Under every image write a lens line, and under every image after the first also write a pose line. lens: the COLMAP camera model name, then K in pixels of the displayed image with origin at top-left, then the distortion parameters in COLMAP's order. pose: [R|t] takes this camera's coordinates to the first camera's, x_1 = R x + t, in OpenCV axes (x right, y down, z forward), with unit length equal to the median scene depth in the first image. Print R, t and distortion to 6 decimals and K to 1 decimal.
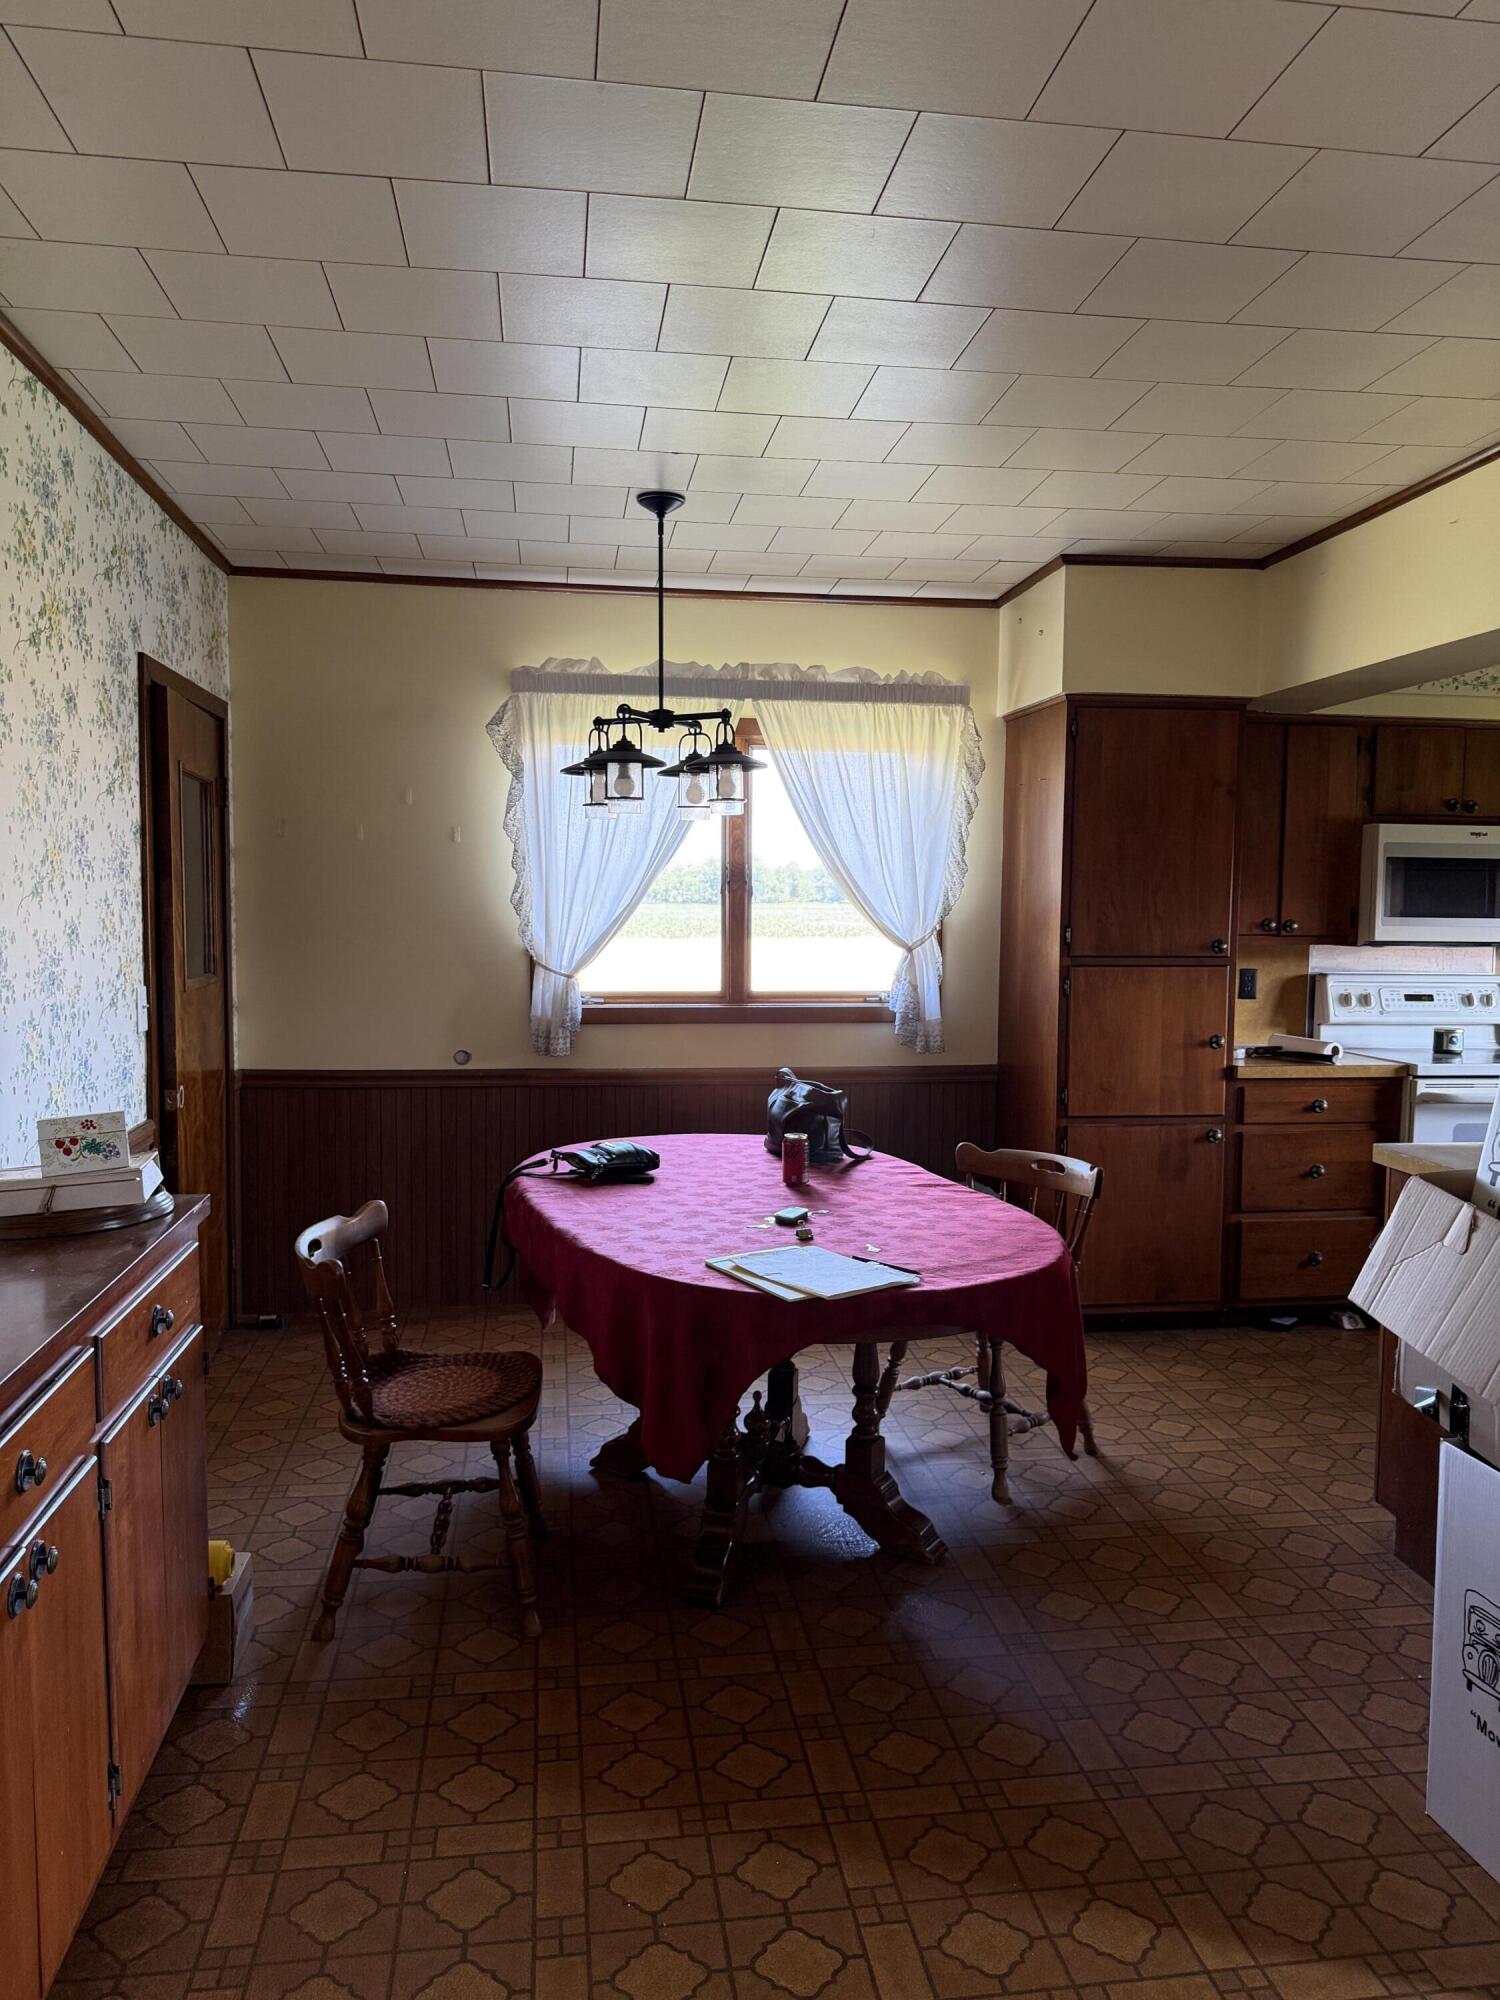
lens RADIAL K [[1414.6, 0, 766.4], [0, 1414.6, 1004.9], [0, 0, 1]] dist [0.083593, -0.128940]
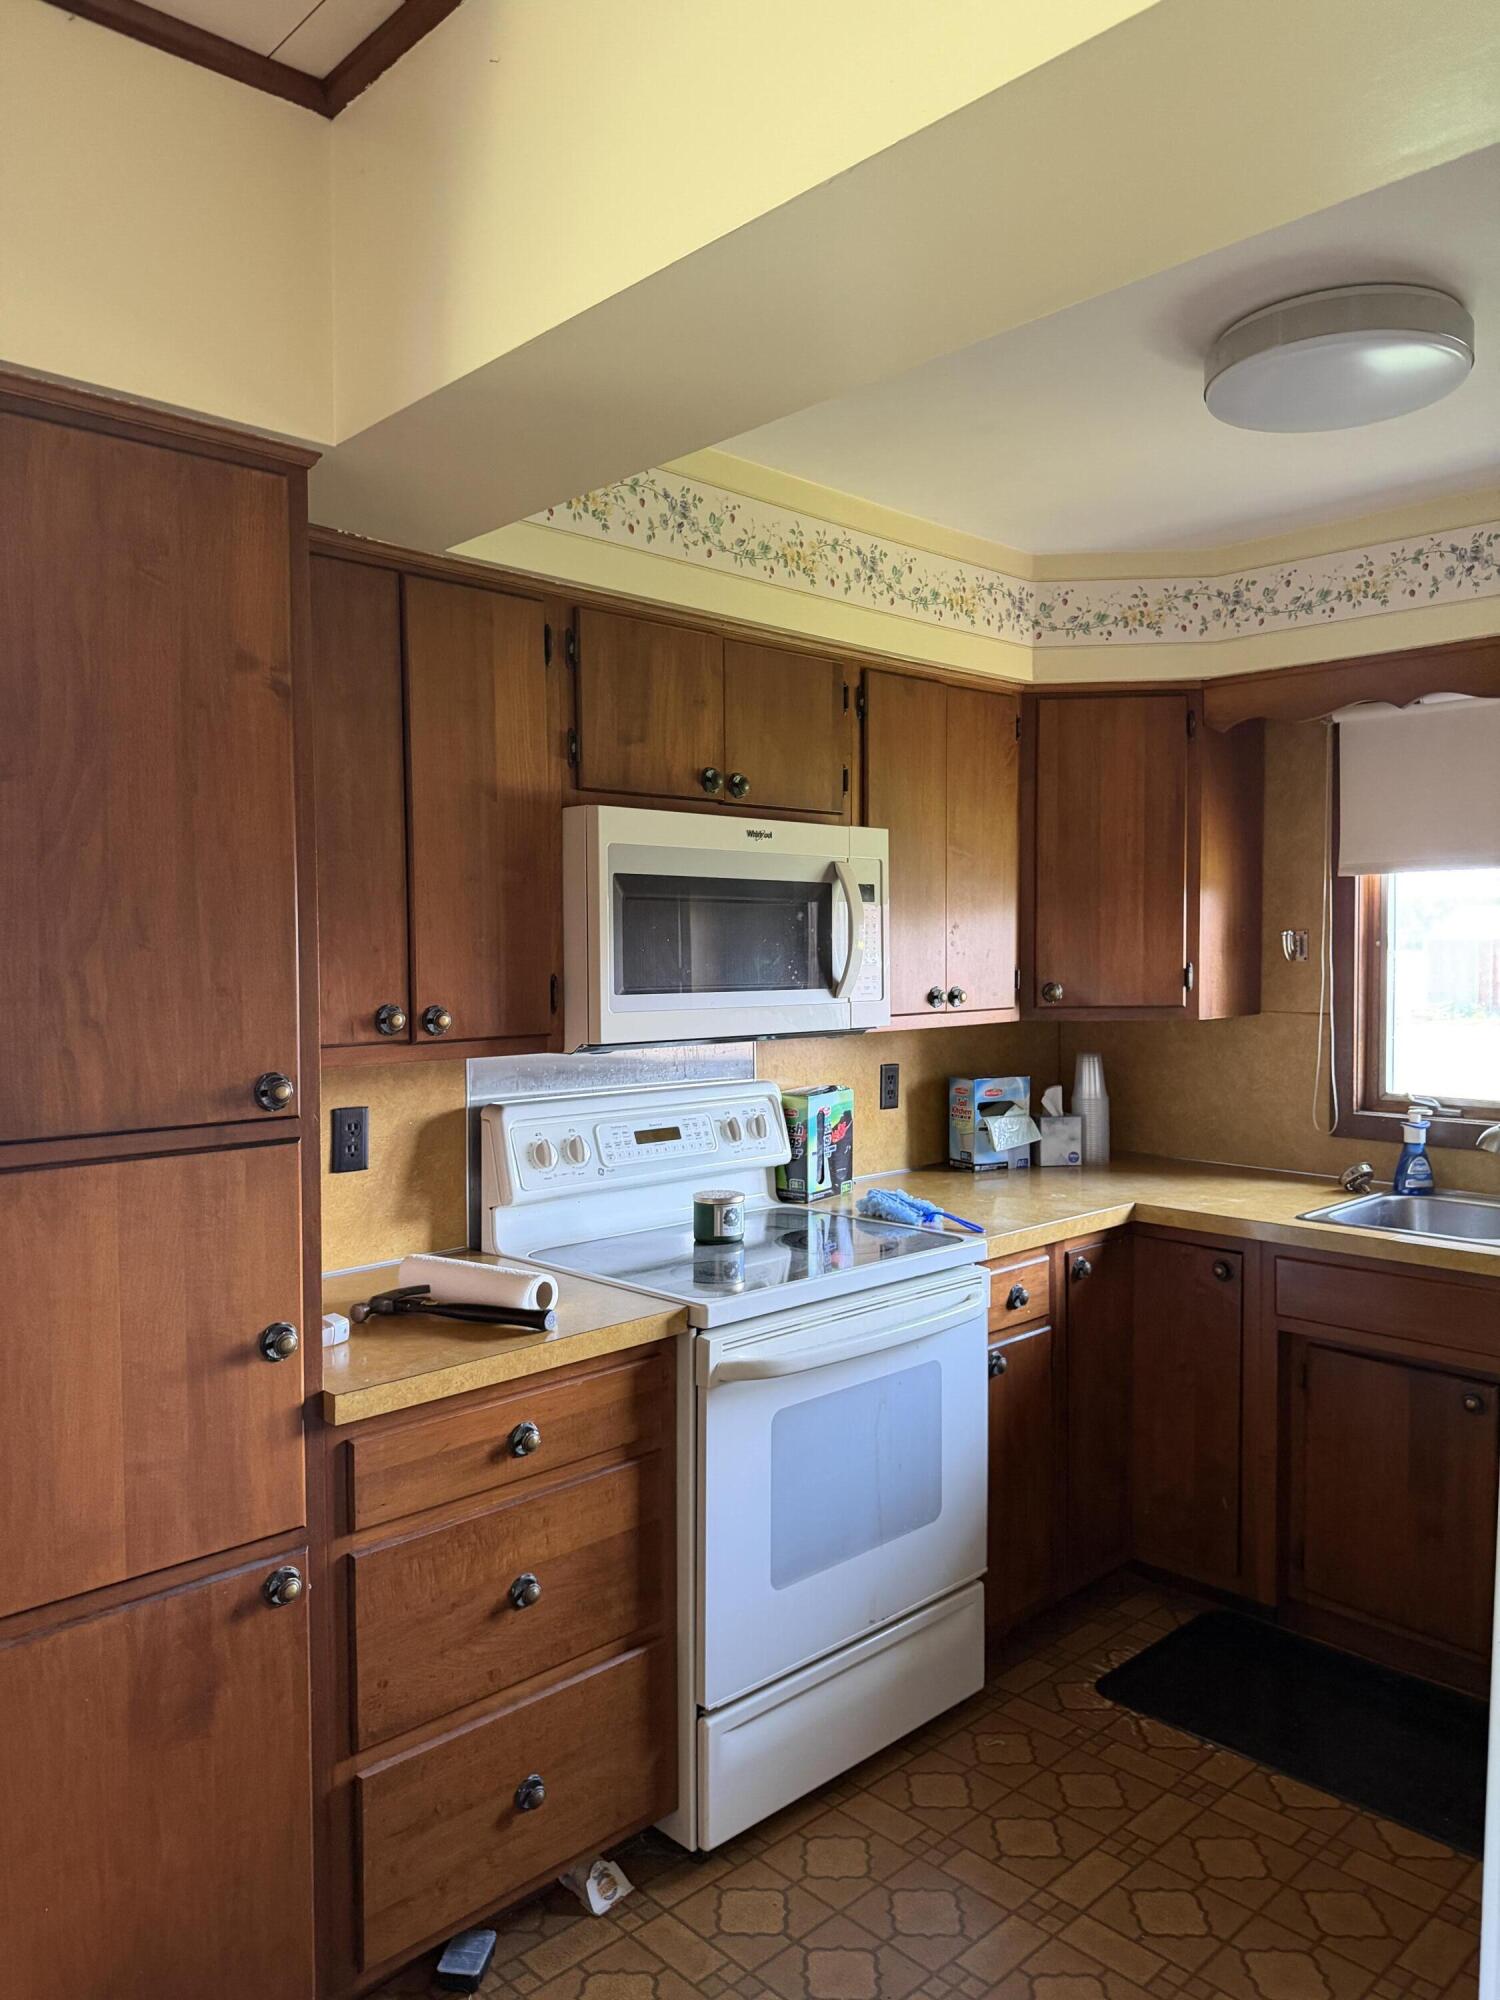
lens RADIAL K [[1414.6, 0, 766.4], [0, 1414.6, 1004.9], [0, 0, 1]] dist [0.083593, -0.128940]
pose [[0.816386, -0.037966, 0.576257, 0.191598], [0.051488, 0.998648, -0.007149, -0.051566], [-0.575206, 0.035506, 0.817237, 0.566924]]
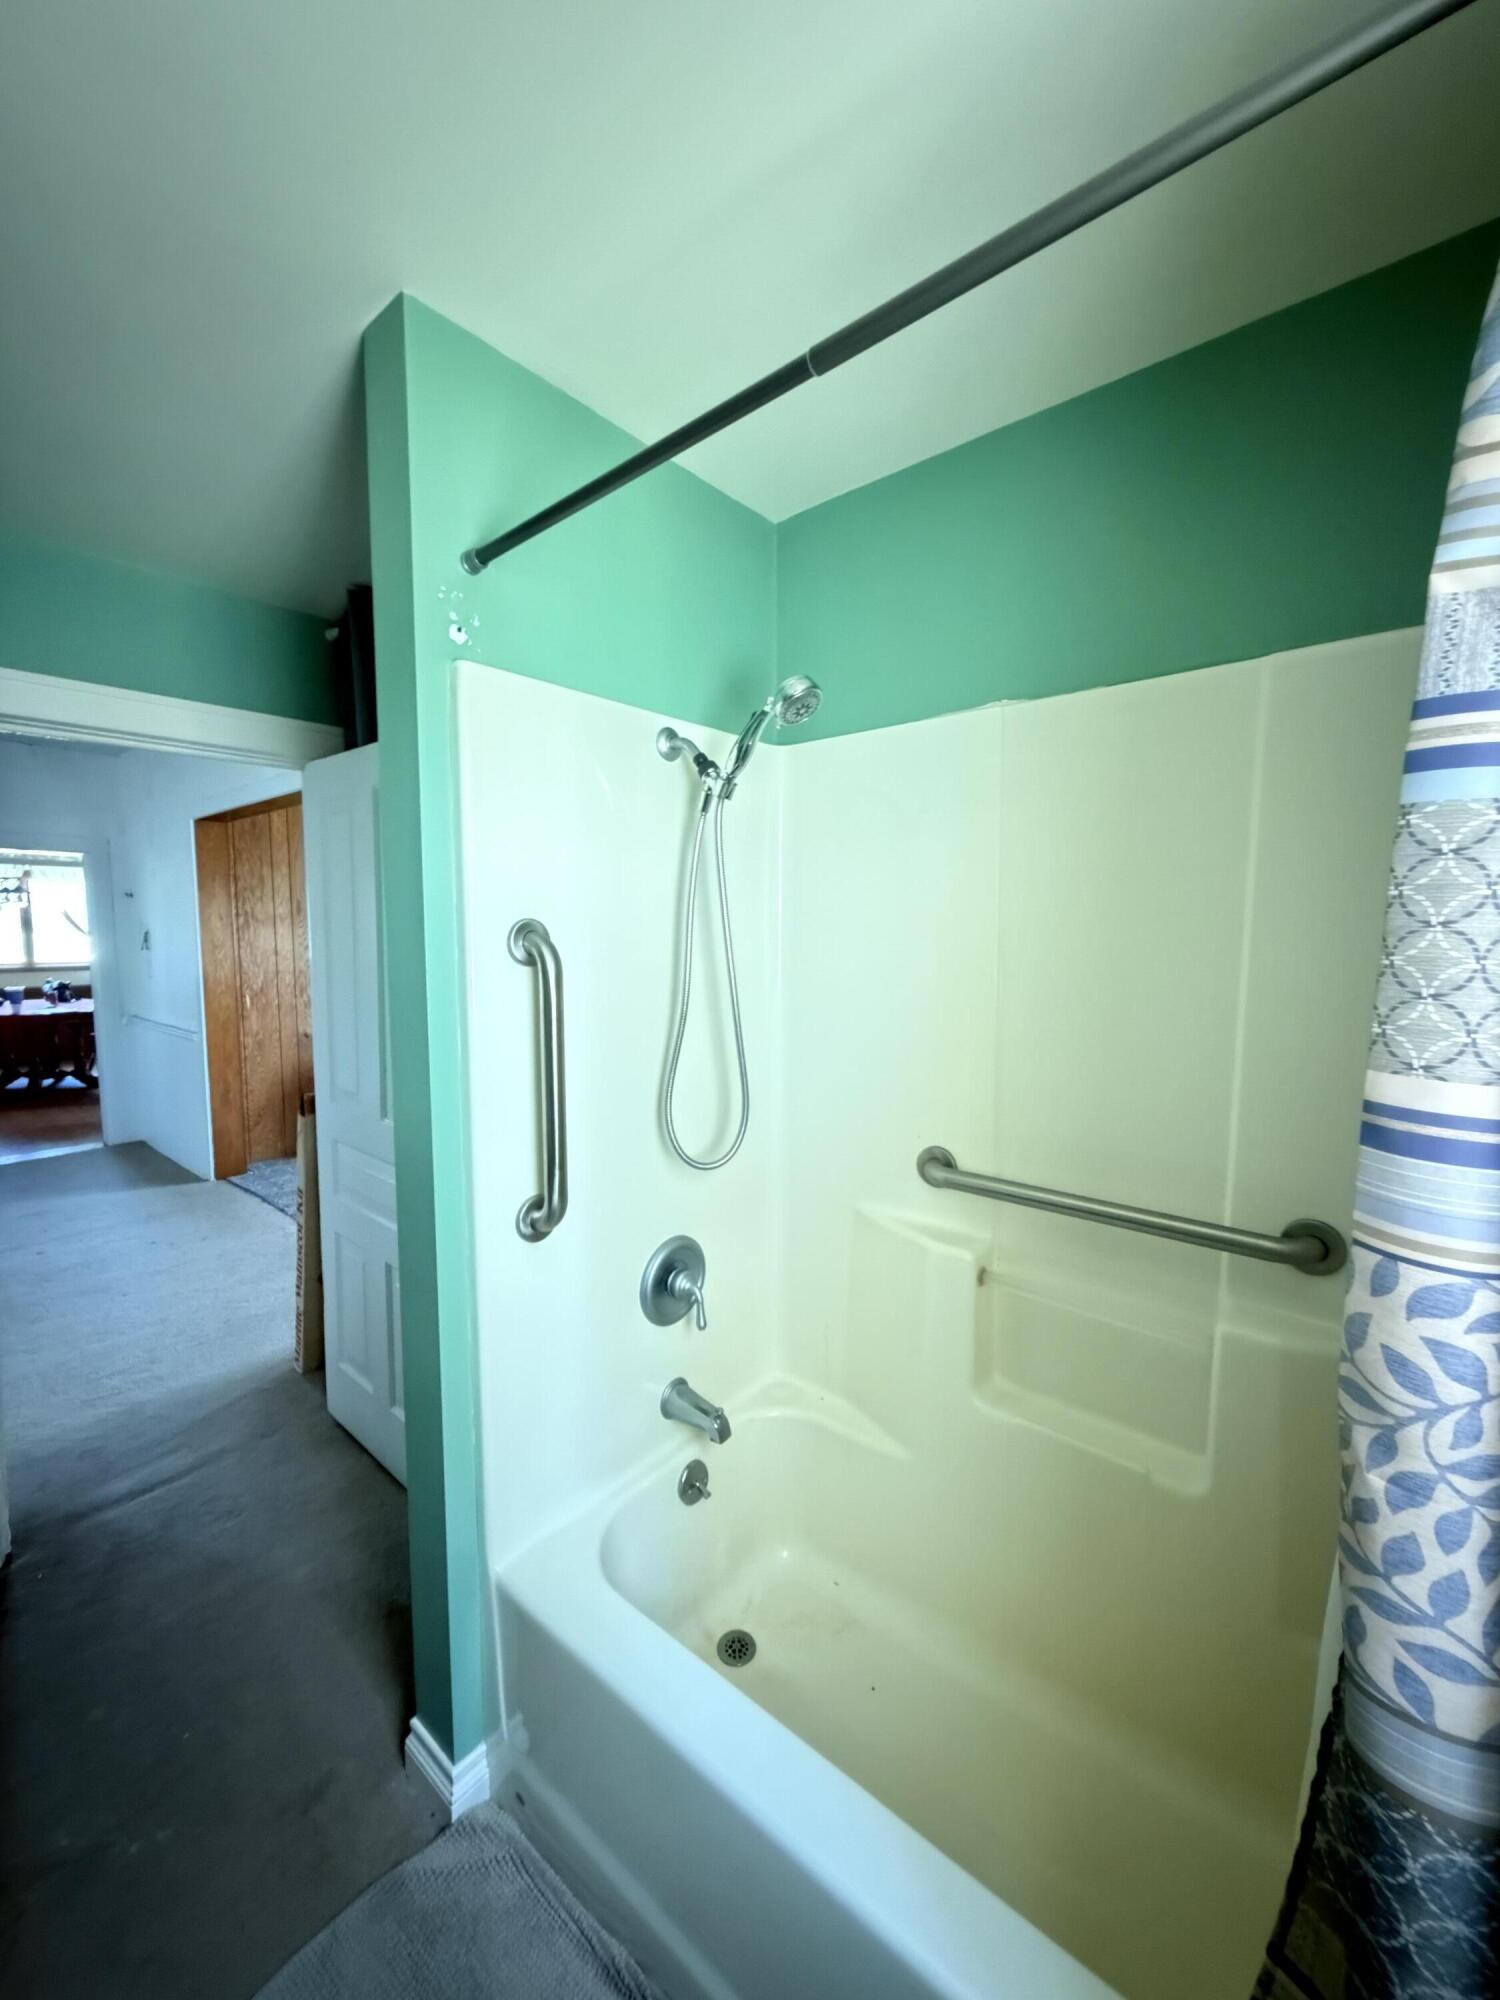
lens RADIAL K [[805.9, 0, 750.0], [0, 805.9, 1000.0], [0, 0, 1]] dist [-0.000907, -0.000101]
pose [[0.756168, -0.067148, 0.650924, 0.021572], [0.047361, 0.997728, 0.047906, 0.080477], [-0.652662, -0.005396, 0.757630, -1.623537]]
